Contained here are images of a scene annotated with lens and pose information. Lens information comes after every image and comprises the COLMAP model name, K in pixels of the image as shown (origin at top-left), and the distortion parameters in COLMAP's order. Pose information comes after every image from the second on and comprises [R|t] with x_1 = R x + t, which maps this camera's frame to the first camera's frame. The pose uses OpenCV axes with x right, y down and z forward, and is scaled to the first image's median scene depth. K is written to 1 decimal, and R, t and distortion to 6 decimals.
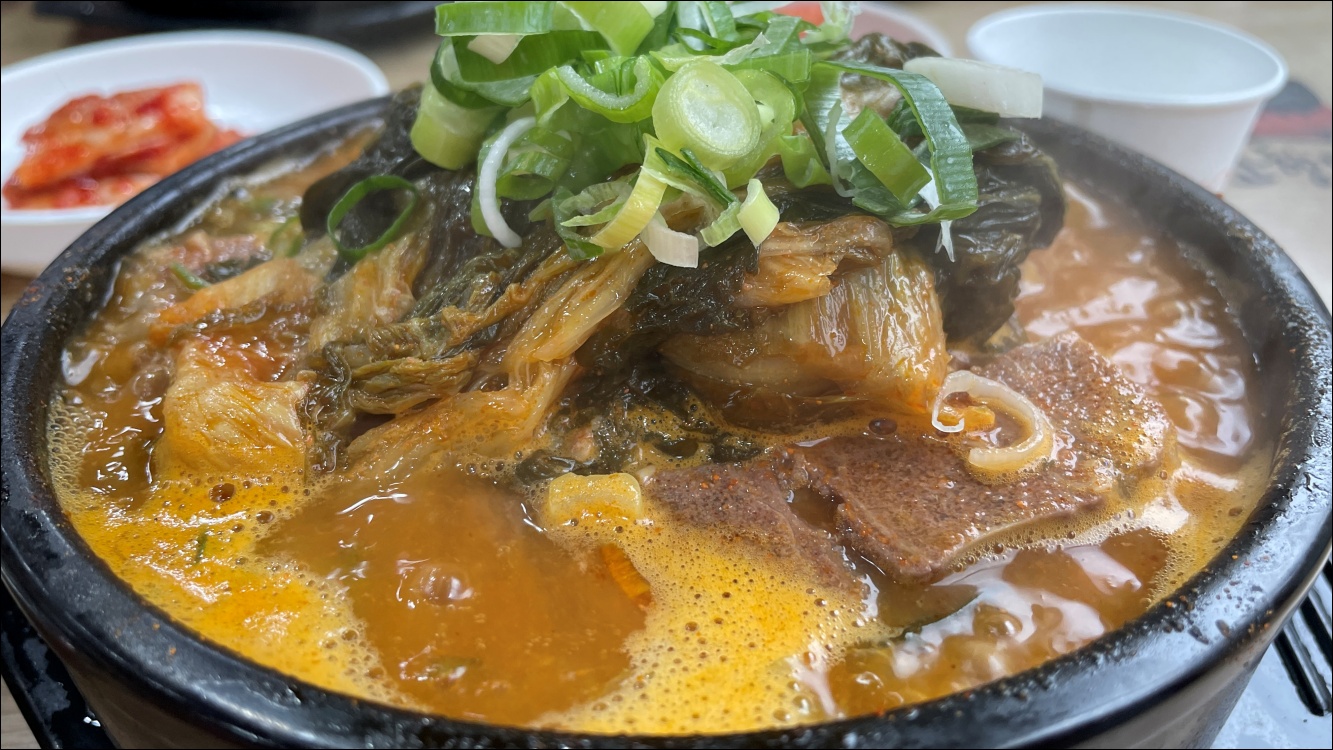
lens RADIAL K [[1101.4, 0, 667.1], [0, 1101.4, 379.7], [0, 0, 1]] dist [0.012970, -0.046052]
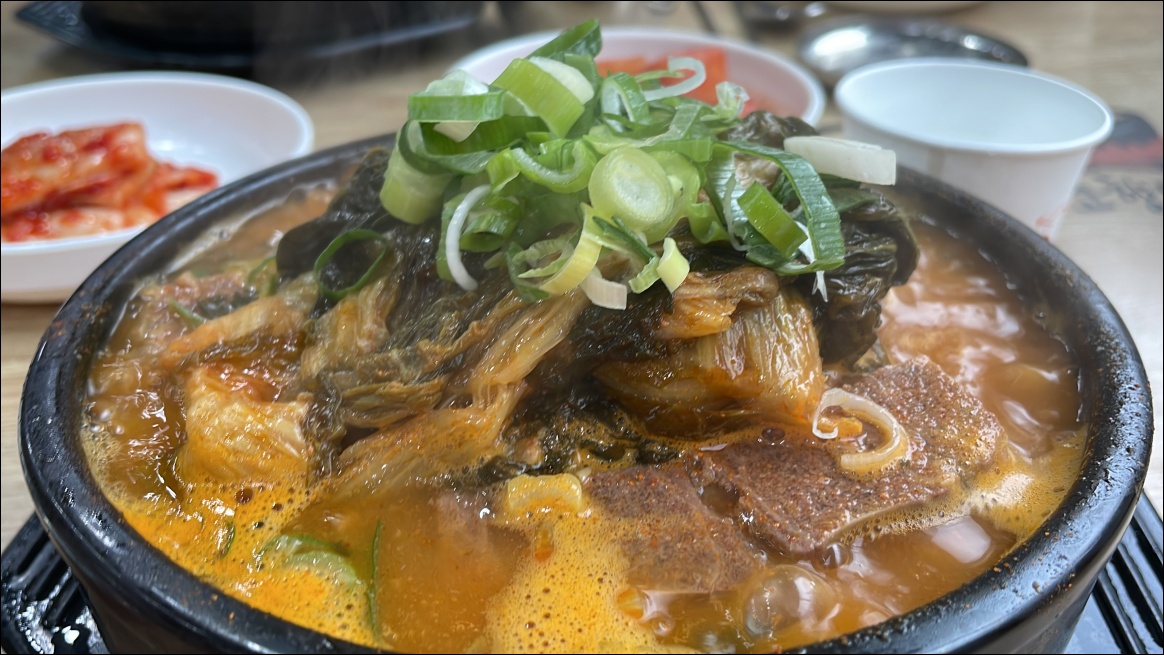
lens RADIAL K [[1113.6, 0, 586.7], [0, 1113.6, 320.9], [0, 0, 1]] dist [0.020484, 0.000000]
pose [[0.999237, -0.005336, 0.038690, -0.062579], [0.007547, 0.998333, -0.057229, -0.014878], [-0.038320, 0.057477, 0.997611, -0.254339]]
